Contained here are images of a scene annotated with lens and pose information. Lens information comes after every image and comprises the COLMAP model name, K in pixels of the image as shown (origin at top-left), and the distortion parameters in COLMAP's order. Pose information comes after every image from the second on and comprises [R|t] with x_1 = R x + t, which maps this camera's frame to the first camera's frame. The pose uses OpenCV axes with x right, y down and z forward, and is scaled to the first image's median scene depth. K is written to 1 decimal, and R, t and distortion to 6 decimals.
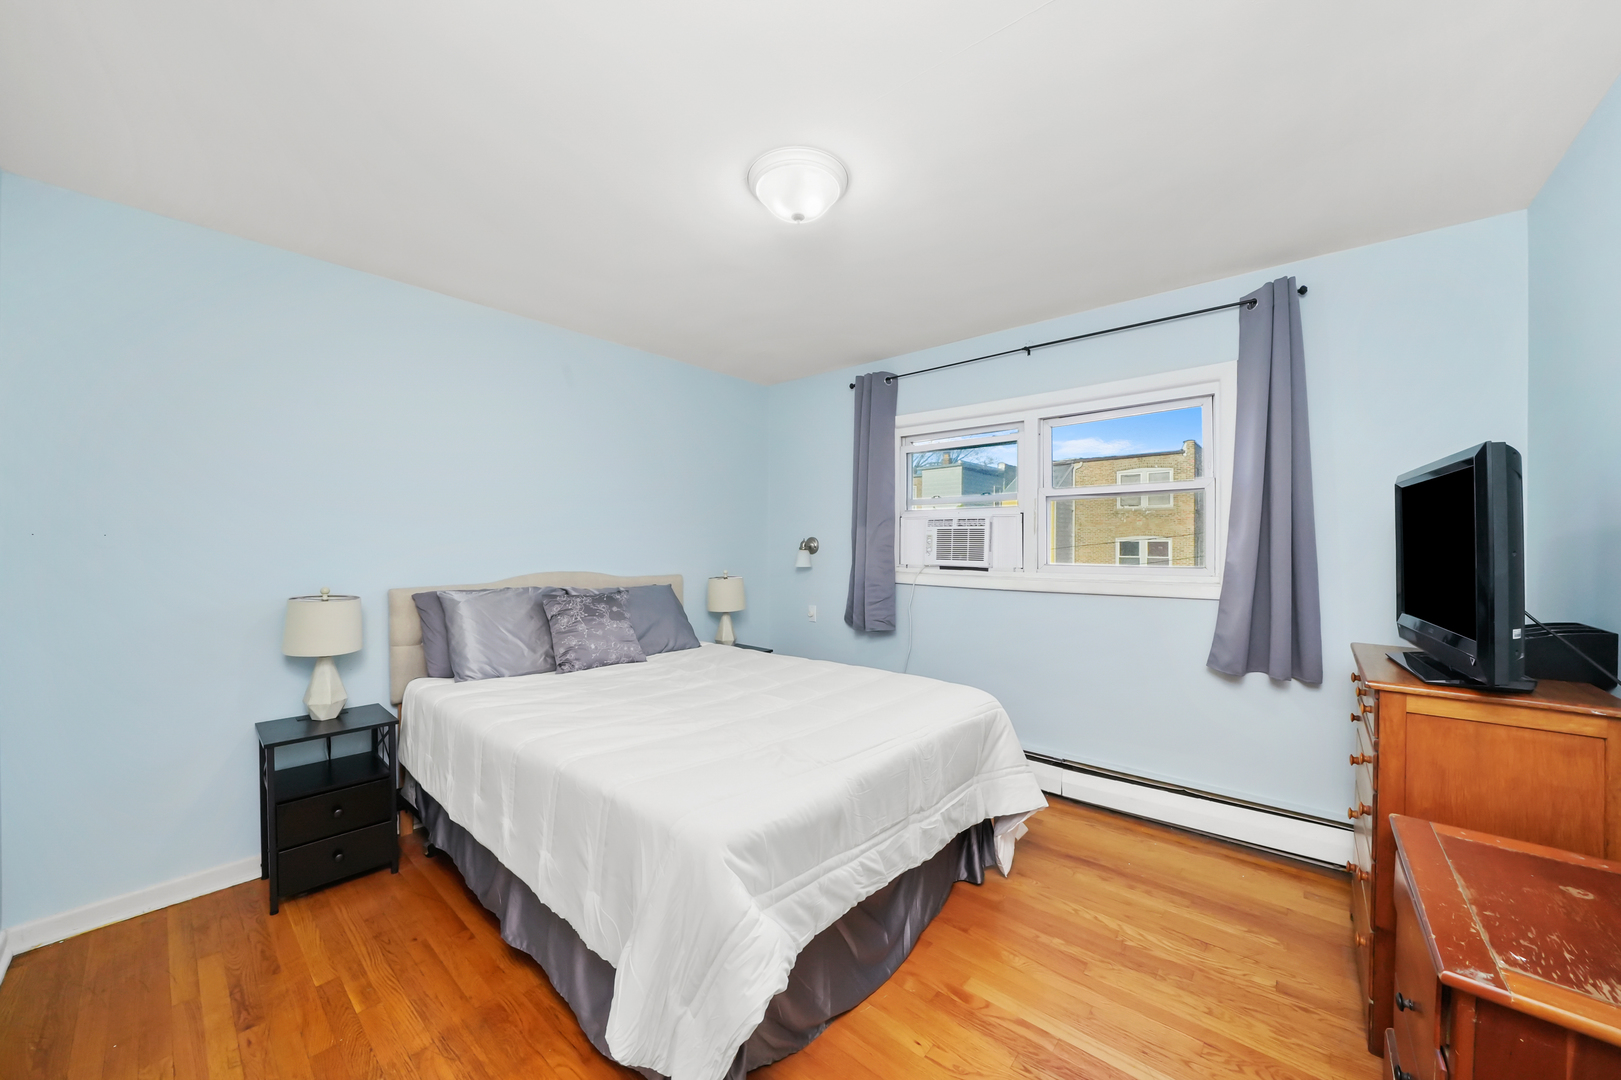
lens RADIAL K [[557.2, 0, 813.2], [0, 557.2, 542.4], [0, 0, 1]] dist [-0.023067, 0.000102]
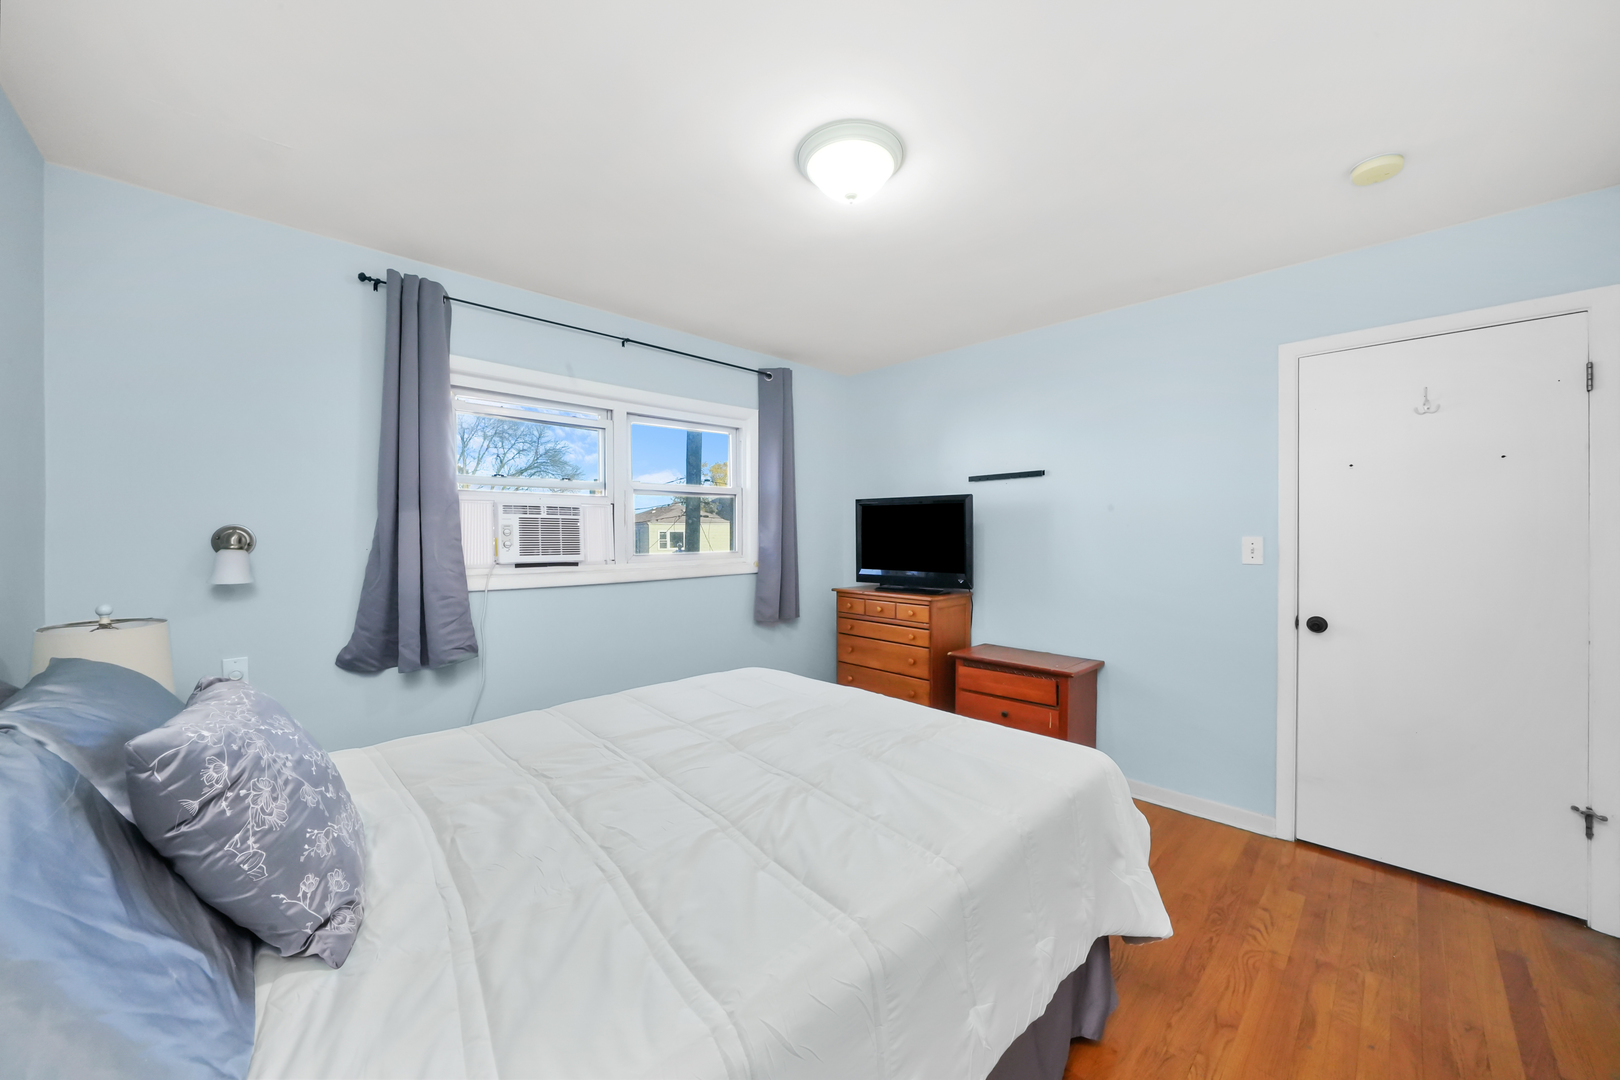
lens RADIAL K [[604.2, 0, 808.1], [0, 604.2, 541.4], [0, 0, 1]] dist [-0.012415, 0.000140]
pose [[0.101464, -0.011870, 0.994768, -0.610324], [0.006082, 0.999918, 0.011311, 0.002917], [-0.994821, 0.004903, 0.101528, 0.515790]]
